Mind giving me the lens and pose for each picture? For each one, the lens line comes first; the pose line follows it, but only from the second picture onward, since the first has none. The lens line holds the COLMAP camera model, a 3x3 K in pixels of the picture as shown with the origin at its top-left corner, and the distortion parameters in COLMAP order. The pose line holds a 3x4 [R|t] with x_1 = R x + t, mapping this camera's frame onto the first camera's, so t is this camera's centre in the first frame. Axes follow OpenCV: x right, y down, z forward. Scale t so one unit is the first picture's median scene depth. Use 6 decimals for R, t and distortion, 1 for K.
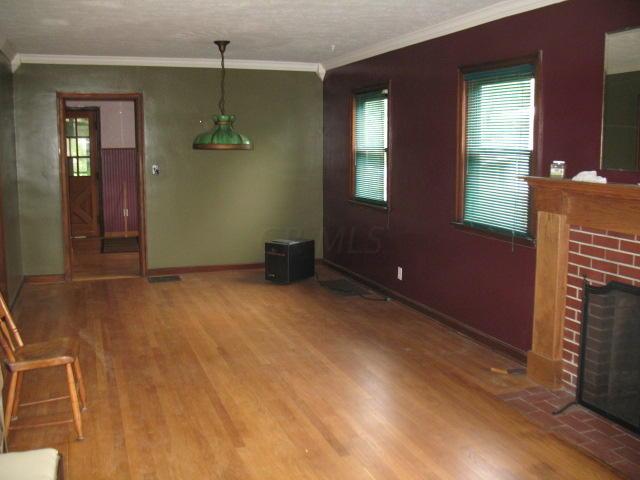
lens RADIAL K [[667.8, 0, 319.1], [0, 667.8, 240.4], [0, 0, 1]] dist [-0.098062, 0.000000]
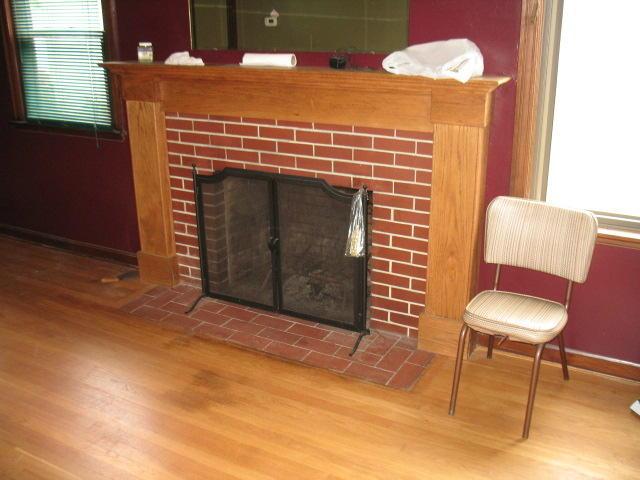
lens RADIAL K [[667.8, 0, 320.9], [0, 667.8, 234.3], [0, 0, 1]] dist [-0.098062, 0.000000]
pose [[0.757024, -0.219600, 0.615378, -0.062658], [0.106012, 0.970630, 0.215960, -0.034651], [-0.644729, -0.098249, 0.758071, 0.137157]]
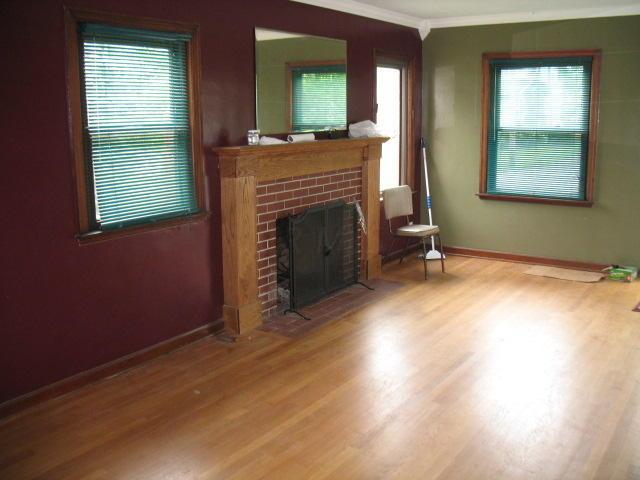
lens RADIAL K [[667.8, 0, 320.0], [0, 667.8, 241.9], [0, 0, 1]] dist [-0.098062, 0.000000]
pose [[-0.590611, -0.145622, 0.793709, -0.659560], [0.132089, 0.952870, 0.273113, -0.235065], [-0.796073, 0.266144, -0.543540, 1.581115]]
